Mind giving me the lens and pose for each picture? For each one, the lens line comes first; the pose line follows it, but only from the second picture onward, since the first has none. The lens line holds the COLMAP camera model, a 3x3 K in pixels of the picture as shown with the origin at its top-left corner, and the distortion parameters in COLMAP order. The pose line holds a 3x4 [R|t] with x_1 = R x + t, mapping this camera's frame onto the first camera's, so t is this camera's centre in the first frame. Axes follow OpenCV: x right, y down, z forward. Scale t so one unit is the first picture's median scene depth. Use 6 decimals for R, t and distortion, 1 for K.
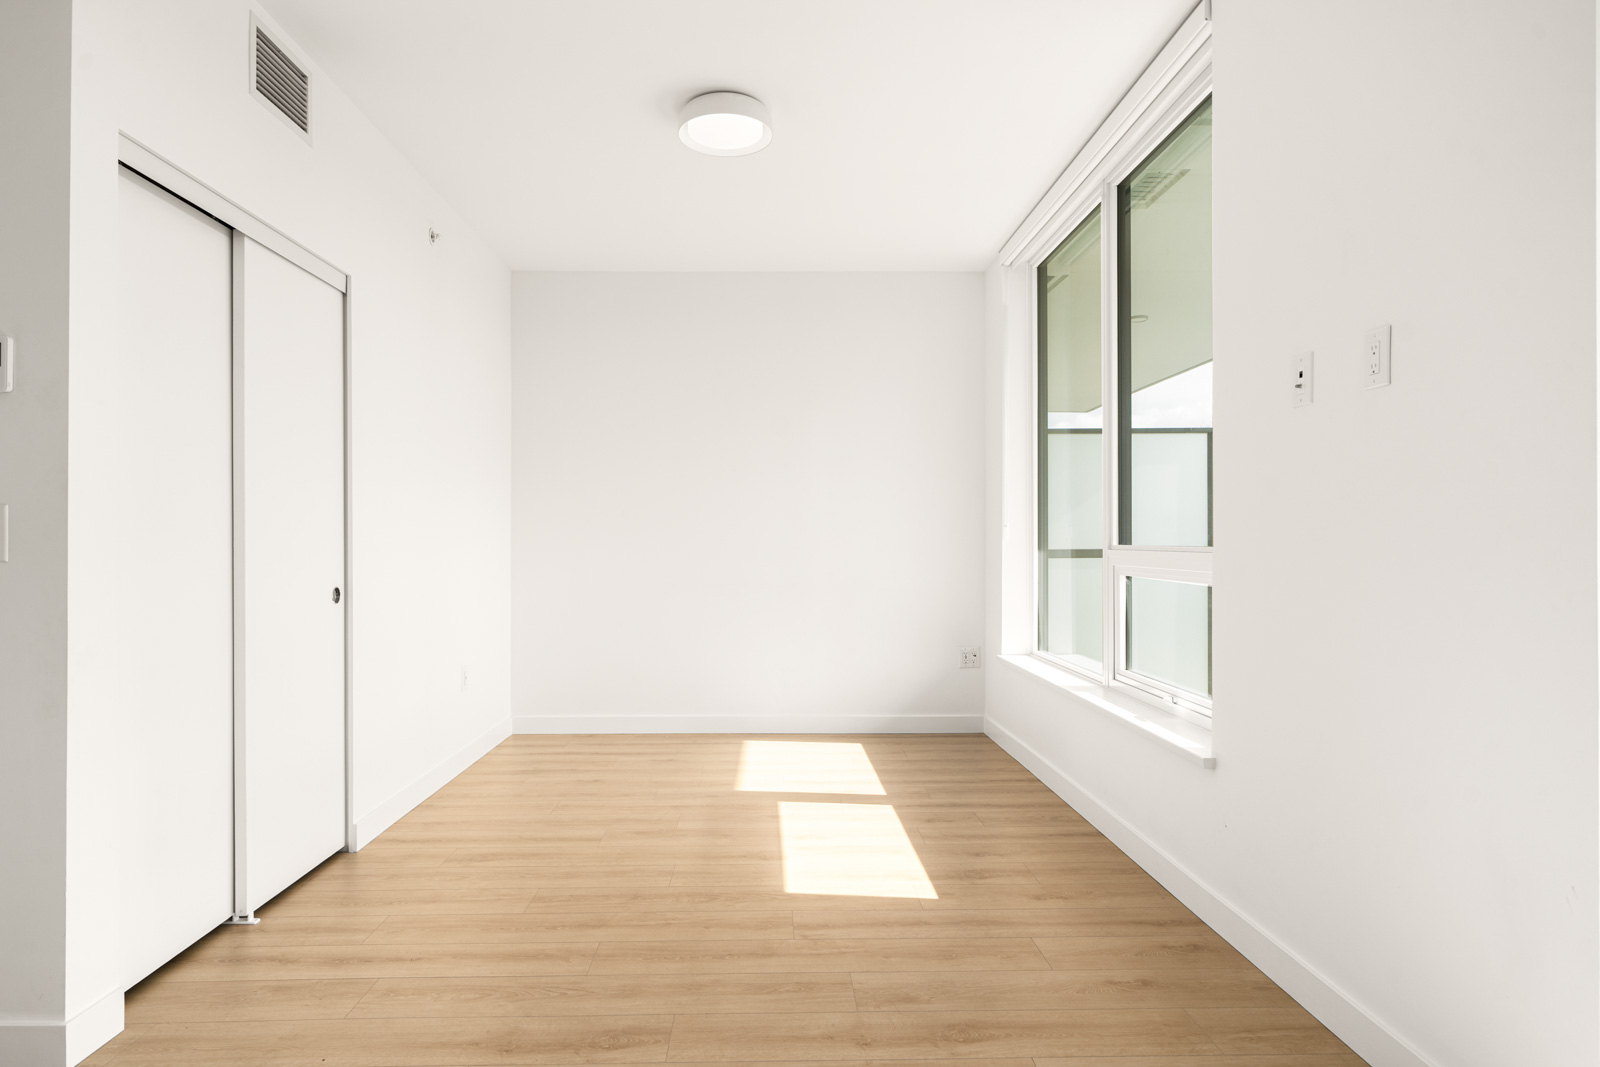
lens RADIAL K [[887.5, 0, 750.3], [0, 887.5, 537.1], [0, 0, 1]] dist [-0.001081, 0.001396]
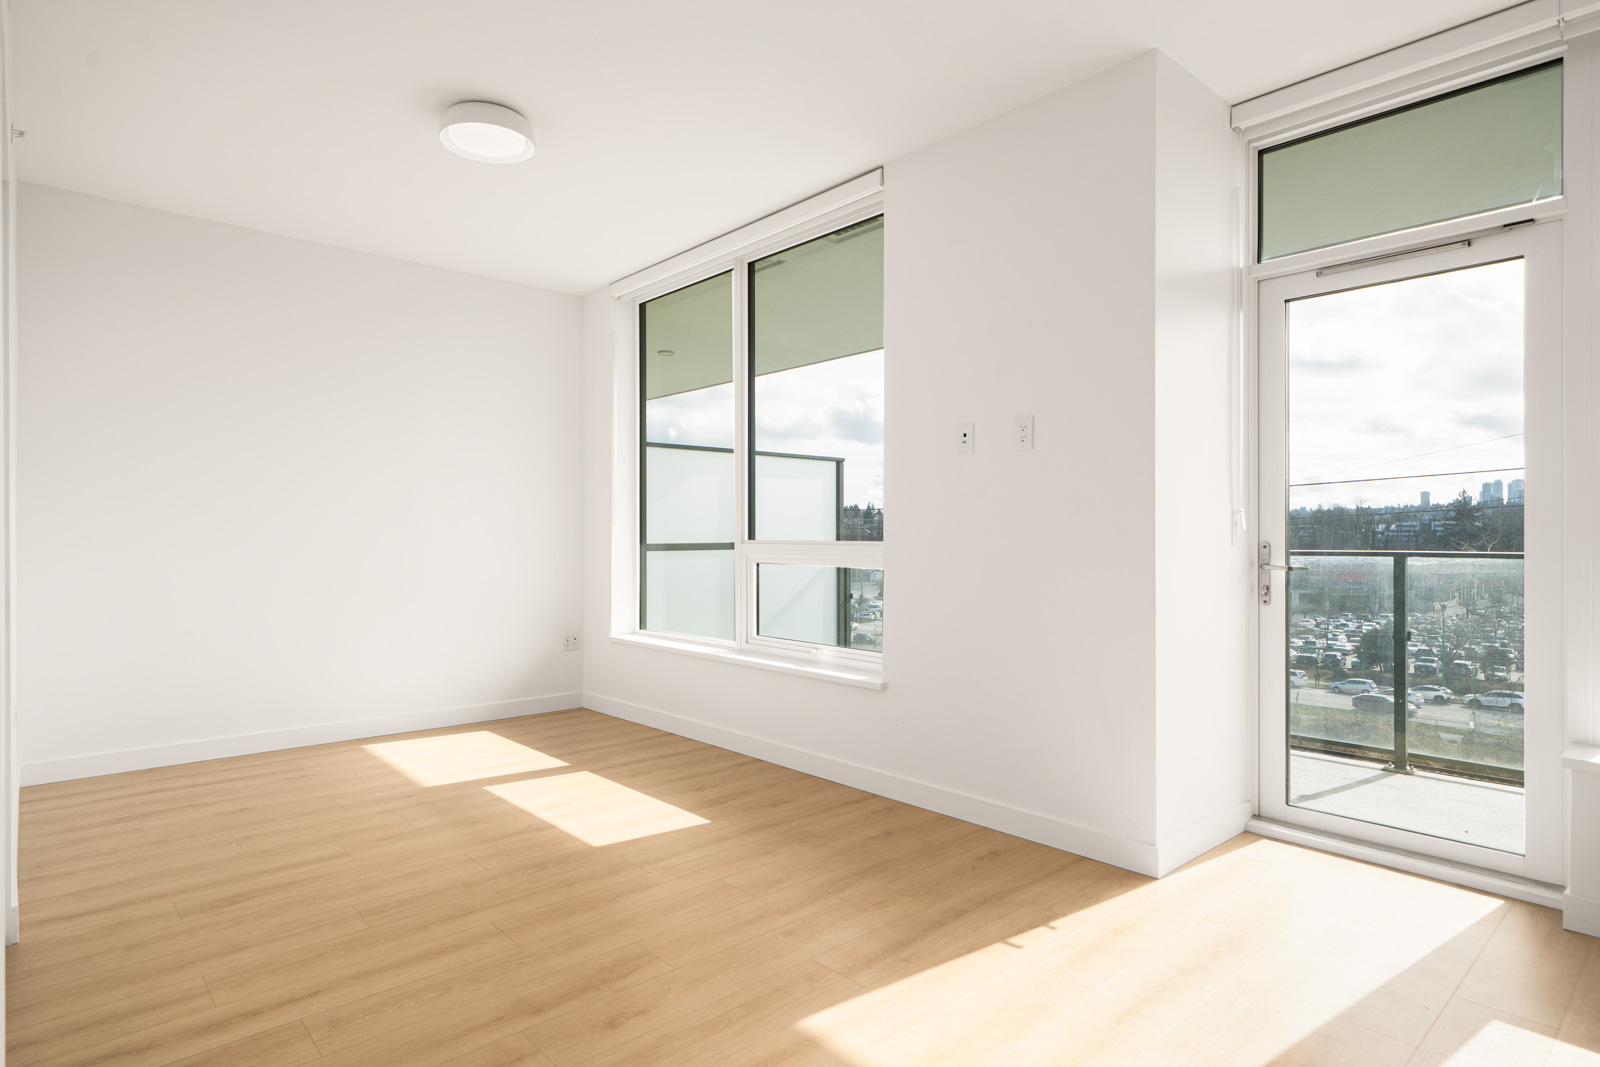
lens RADIAL K [[887.5, 0, 750.3], [0, 887.5, 537.1], [0, 0, 1]] dist [-0.001081, 0.001396]
pose [[0.760506, 0.000959, 0.649330, -0.462530], [-0.004530, 0.999982, 0.003829, -0.000219], [-0.649315, -0.005854, 0.760497, 0.011389]]
